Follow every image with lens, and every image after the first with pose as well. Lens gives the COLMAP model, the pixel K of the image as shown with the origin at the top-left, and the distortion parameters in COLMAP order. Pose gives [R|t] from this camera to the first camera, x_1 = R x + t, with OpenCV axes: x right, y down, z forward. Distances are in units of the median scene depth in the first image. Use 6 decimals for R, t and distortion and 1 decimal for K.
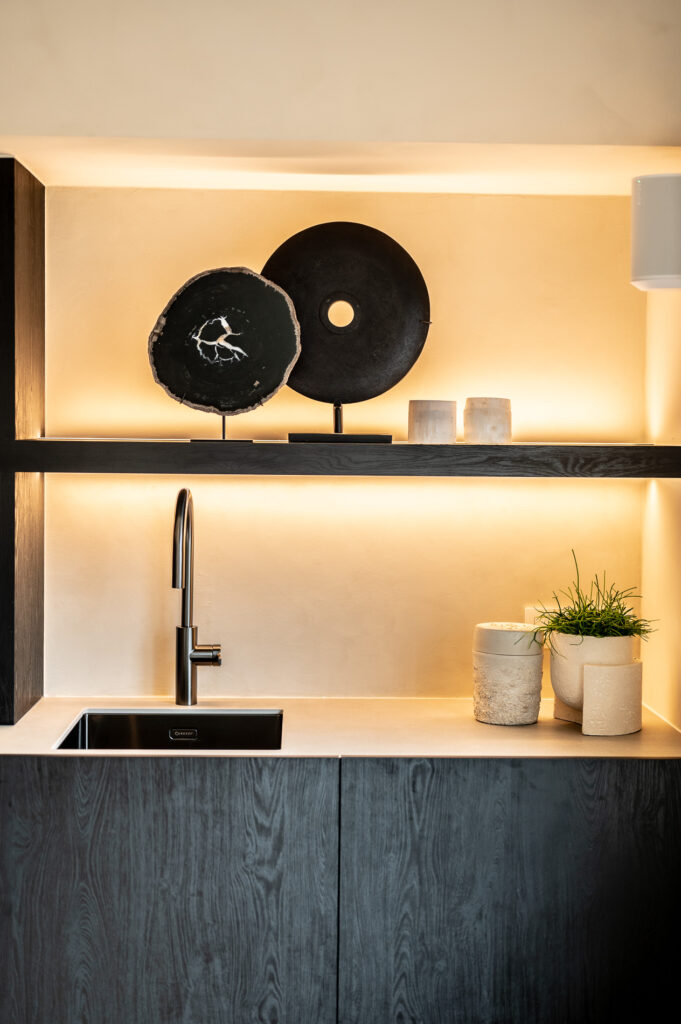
lens RADIAL K [[1461.4, 0, 340.5], [0, 1461.4, 512.0], [0, 0, 1]] dist [0.002914, 0.004894]
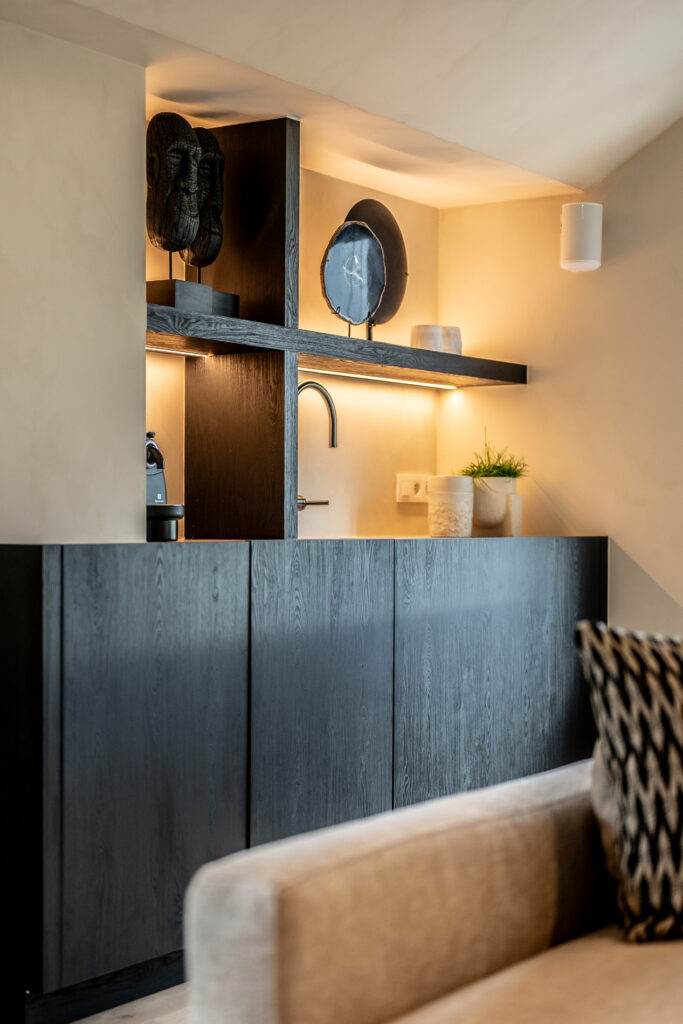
lens RADIAL K [[1461.4, 0, 341.5], [0, 1461.4, 512.0], [0, 0, 1]] dist [0.002914, 0.004894]
pose [[0.638595, -0.015886, 0.769379, -1.347343], [0.032938, 0.999435, -0.006702, 0.143900], [-0.768838, 0.029622, 0.638757, 0.110666]]
